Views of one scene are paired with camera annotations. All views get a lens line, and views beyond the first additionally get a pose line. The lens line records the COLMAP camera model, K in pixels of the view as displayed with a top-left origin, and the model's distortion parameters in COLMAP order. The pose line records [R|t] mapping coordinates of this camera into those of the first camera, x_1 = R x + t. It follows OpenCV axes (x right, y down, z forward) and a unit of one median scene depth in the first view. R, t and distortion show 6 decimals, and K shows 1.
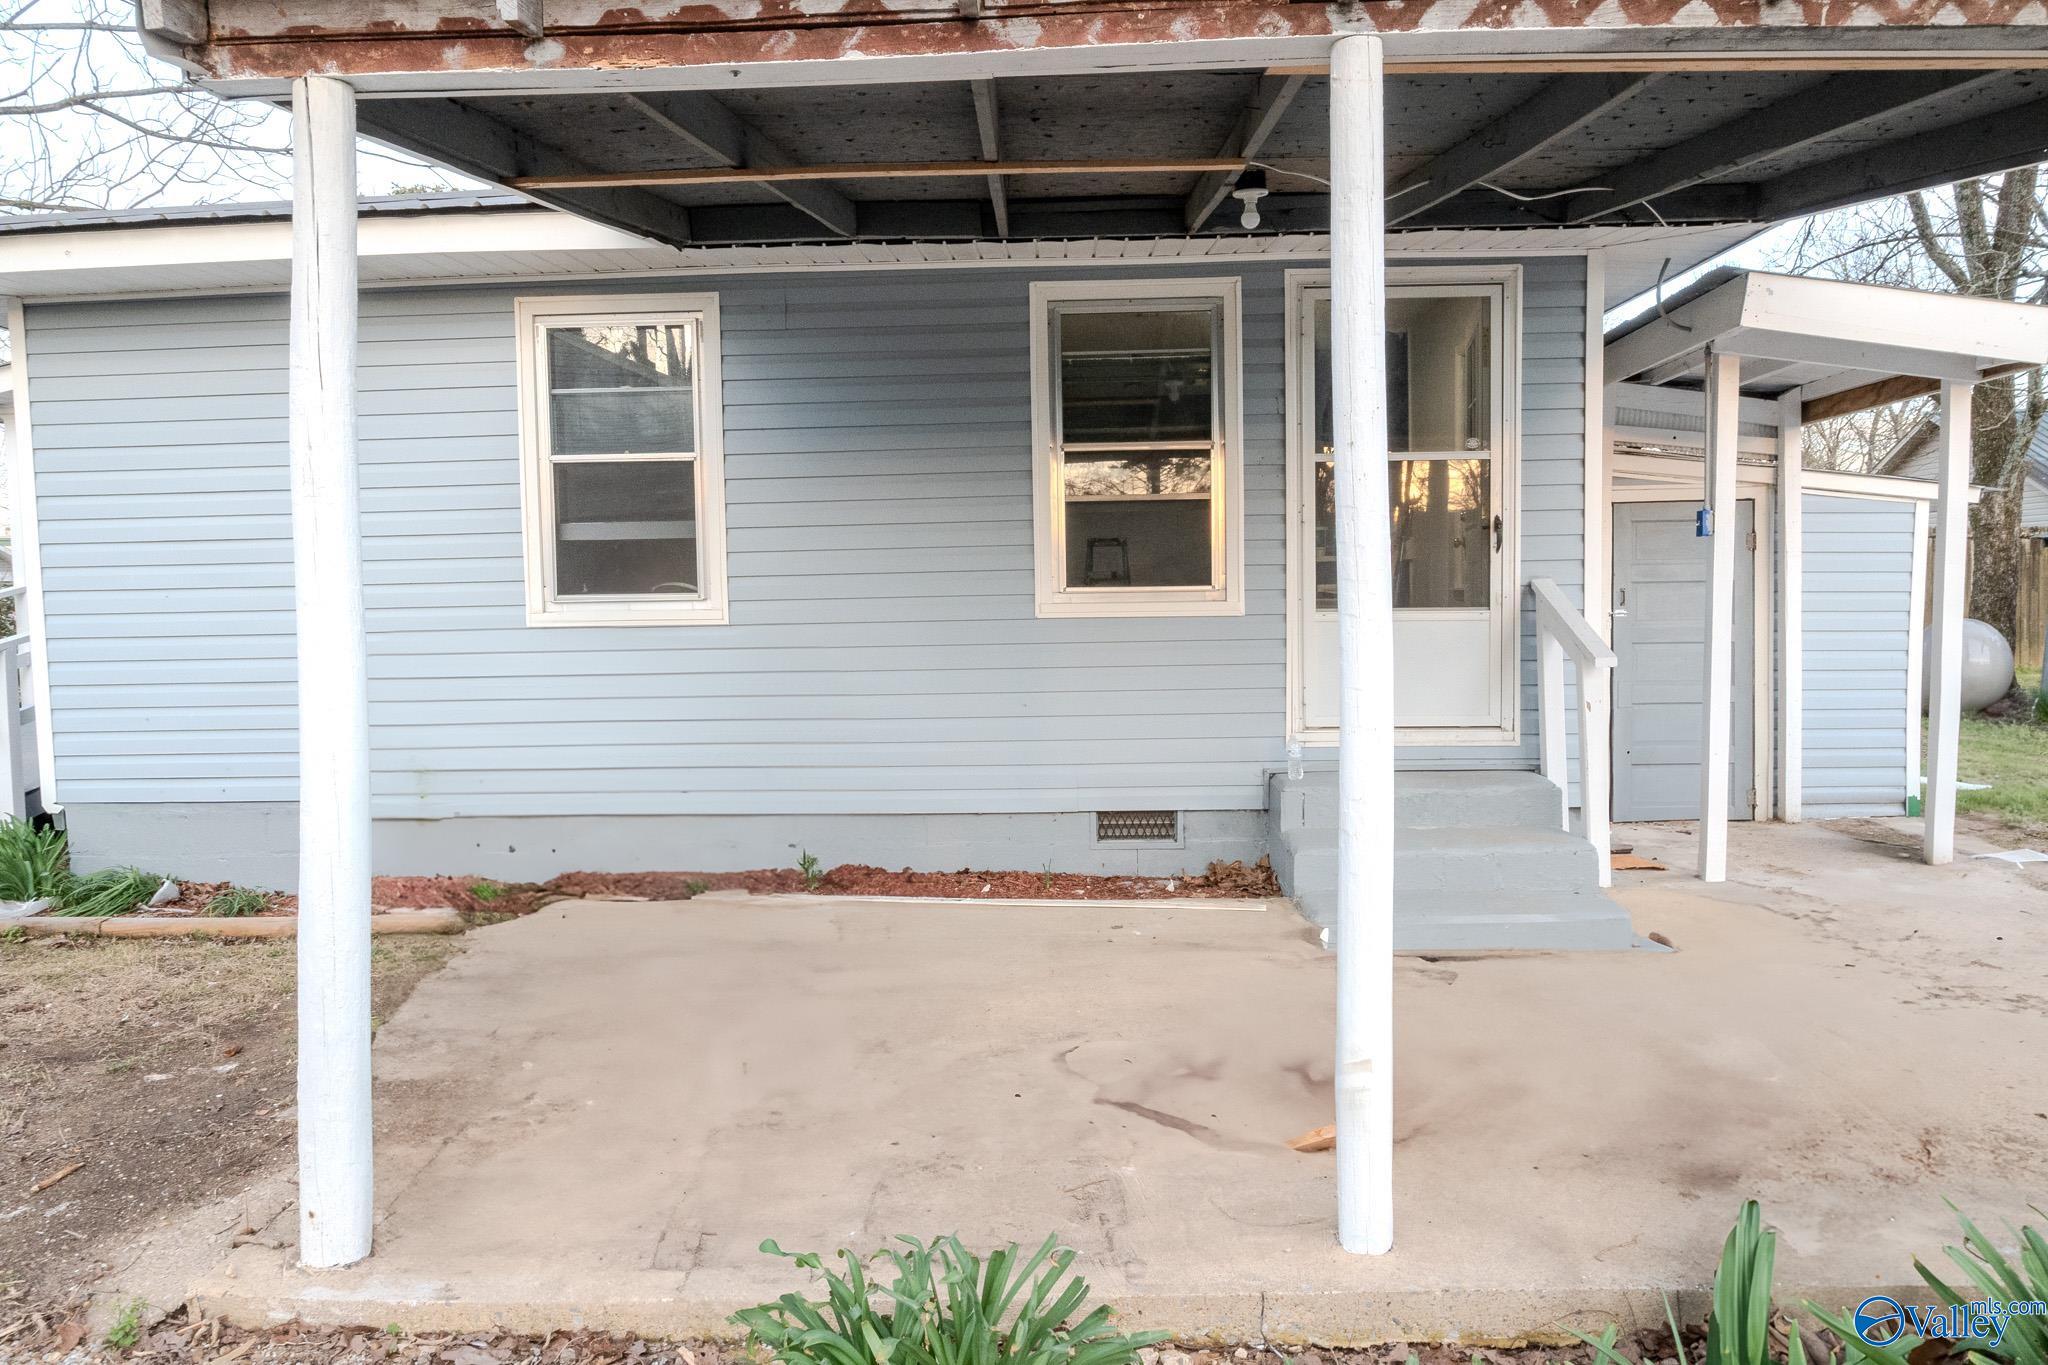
lens RADIAL K [[1445.8, 0, 1013.4], [0, 1445.8, 689.2], [0, 0, 1]] dist [-0.010409, 0.000367]
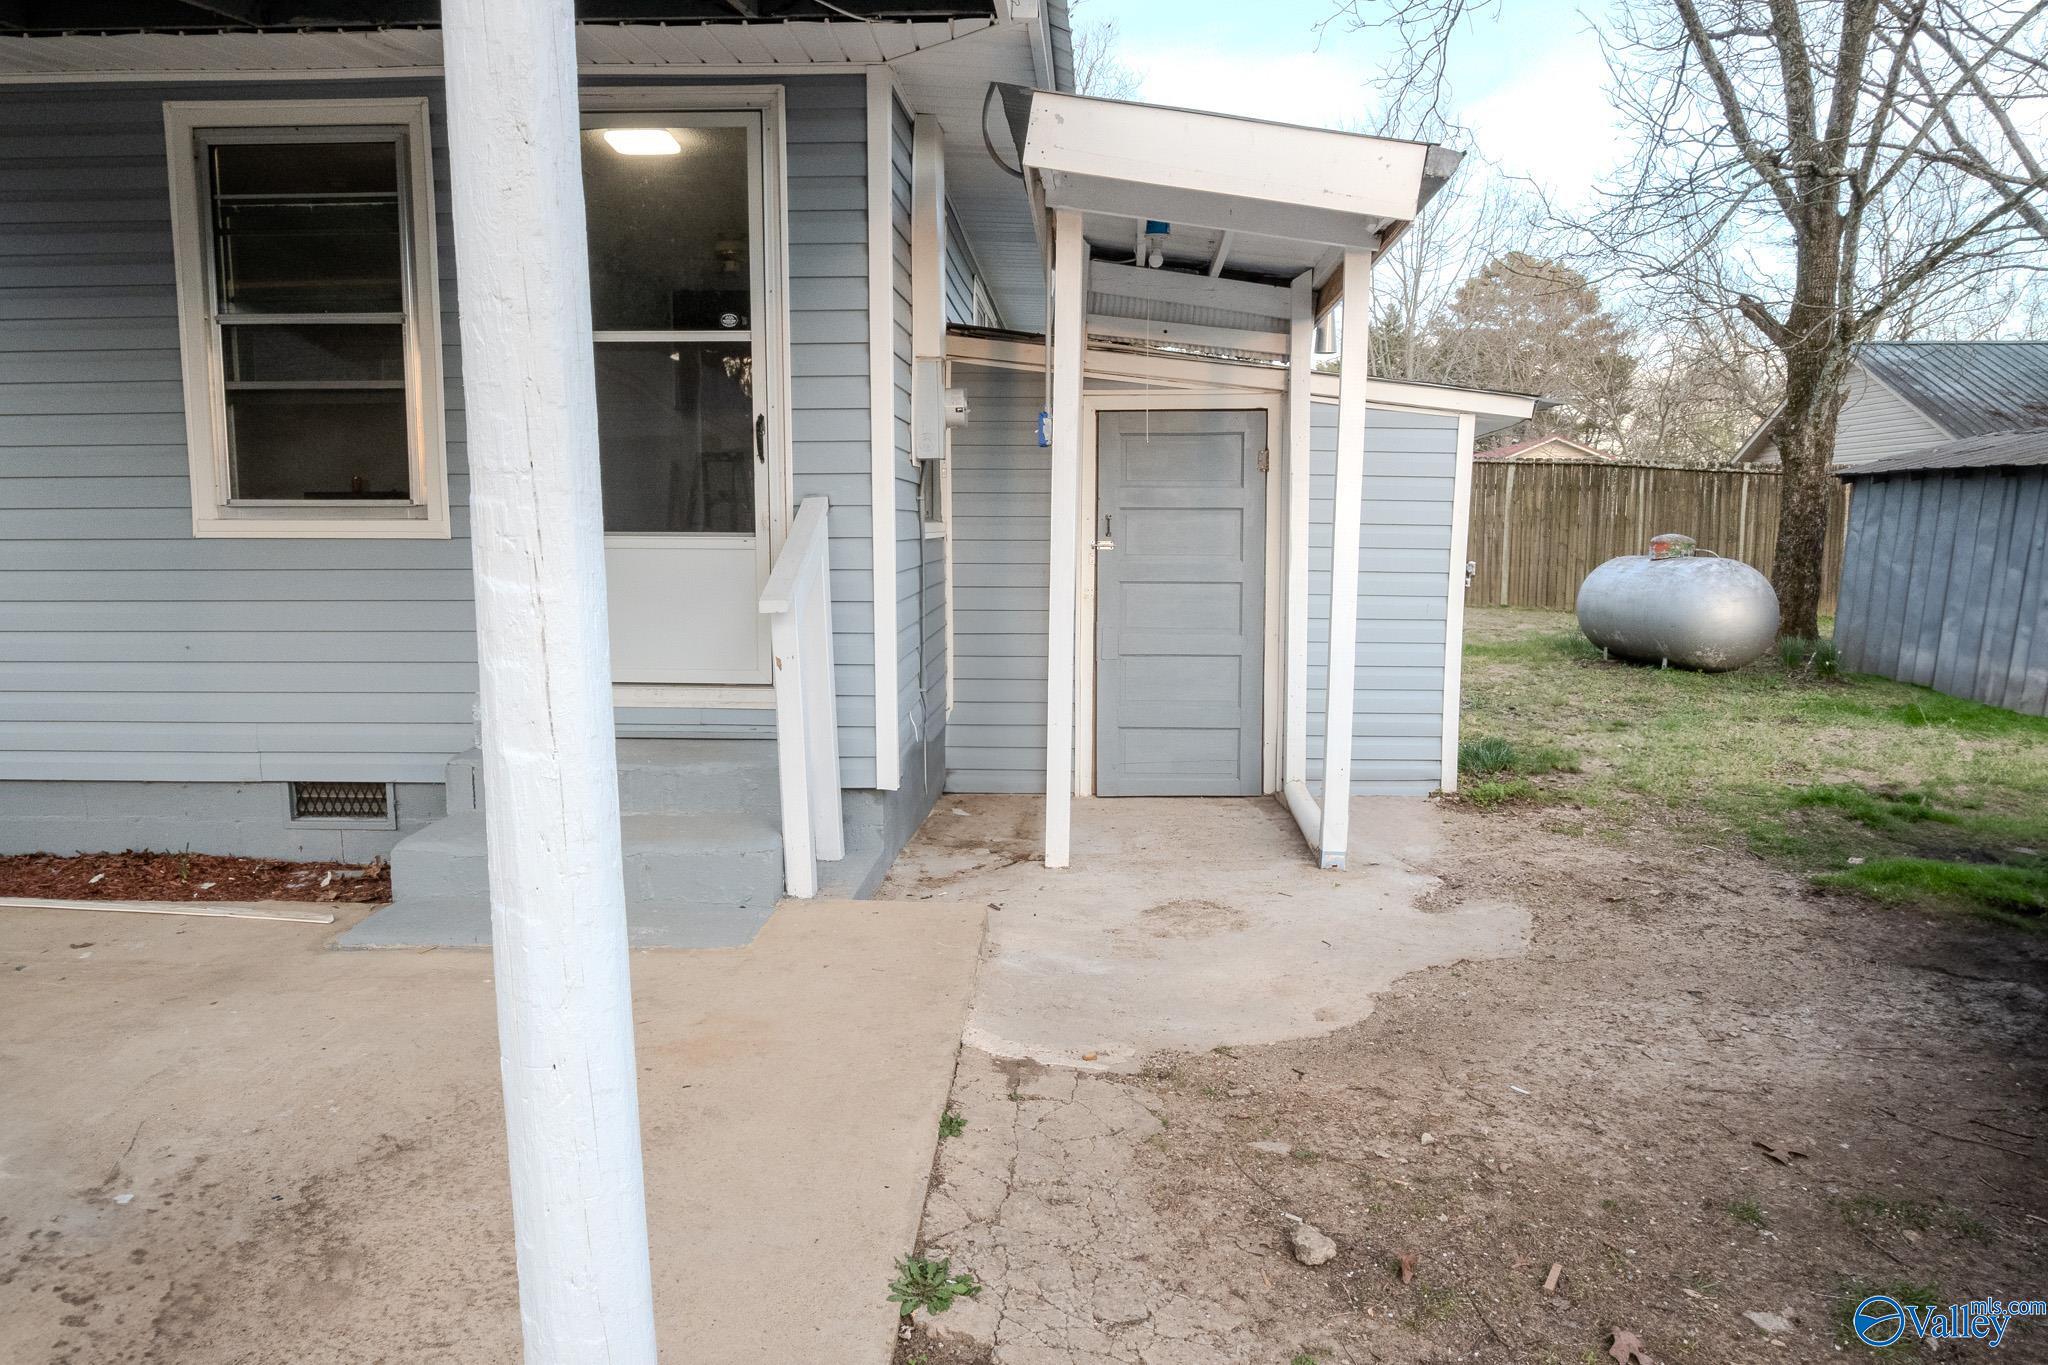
lens RADIAL K [[1445.8, 0, 1034.5], [0, 1445.8, 697.7], [0, 0, 1]] dist [-0.010409, 0.000367]
pose [[0.999843, 0.017688, 0.001194, 0.482707], [-0.017727, 0.998369, 0.054272, -0.012729], [-0.000232, -0.054284, 0.998525, 0.212276]]
